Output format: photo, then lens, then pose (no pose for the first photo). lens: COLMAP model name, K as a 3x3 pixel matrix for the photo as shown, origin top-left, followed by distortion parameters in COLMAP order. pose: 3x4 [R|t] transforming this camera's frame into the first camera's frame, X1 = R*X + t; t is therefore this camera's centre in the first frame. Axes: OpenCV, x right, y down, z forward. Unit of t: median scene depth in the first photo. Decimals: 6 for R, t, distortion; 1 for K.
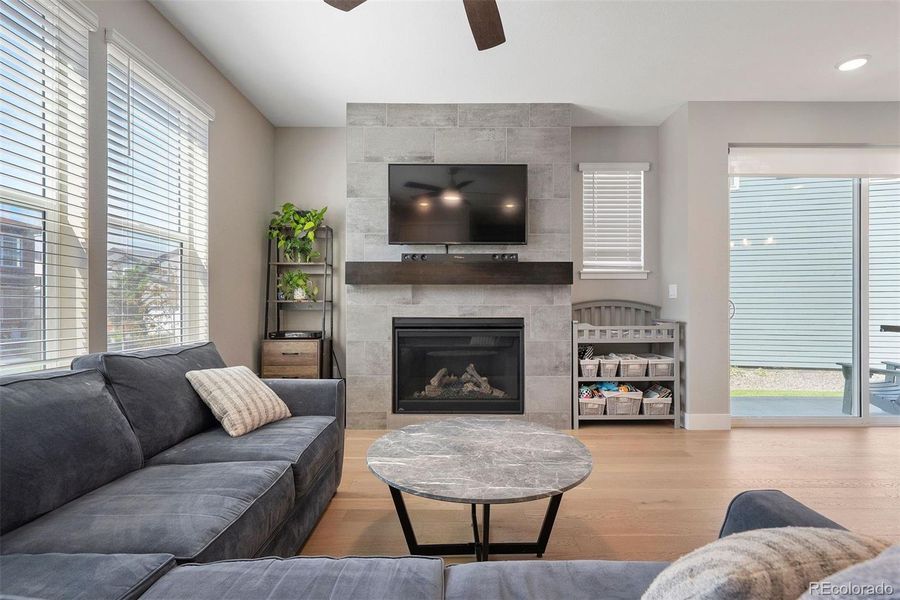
lens RADIAL K [[431.3, 0, 447.6], [0, 431.3, 301.9], [0, 0, 1]] dist [-0.001864, 0.000016]
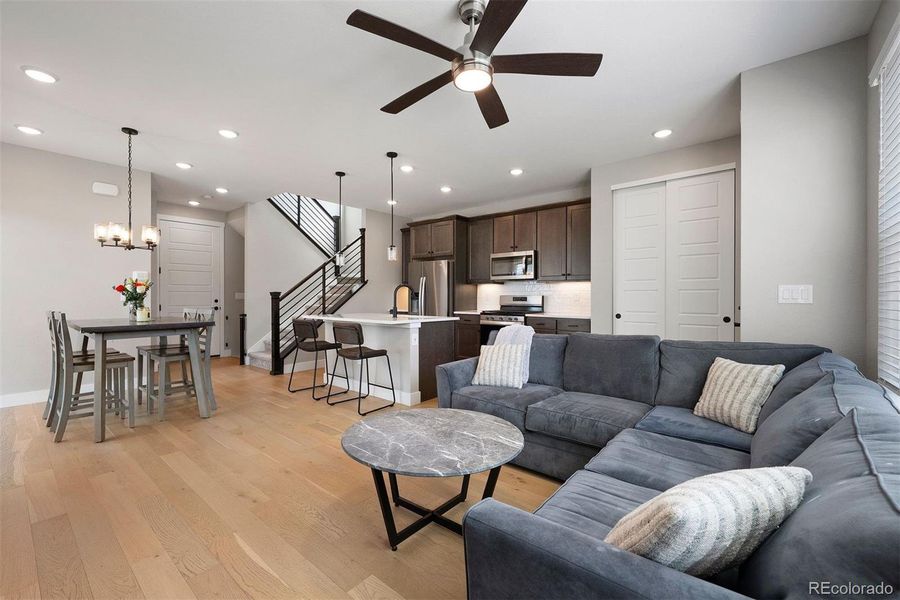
lens RADIAL K [[375.5, 0, 448.3], [0, 375.5, 297.5], [0, 0, 1]] dist [0.000296, 0.000771]
pose [[-0.767885, -0.002435, 0.640583, -0.340563], [-0.001851, 0.999997, 0.001582, -0.027026], [-0.640585, 0.000029, -0.767888, 0.940331]]
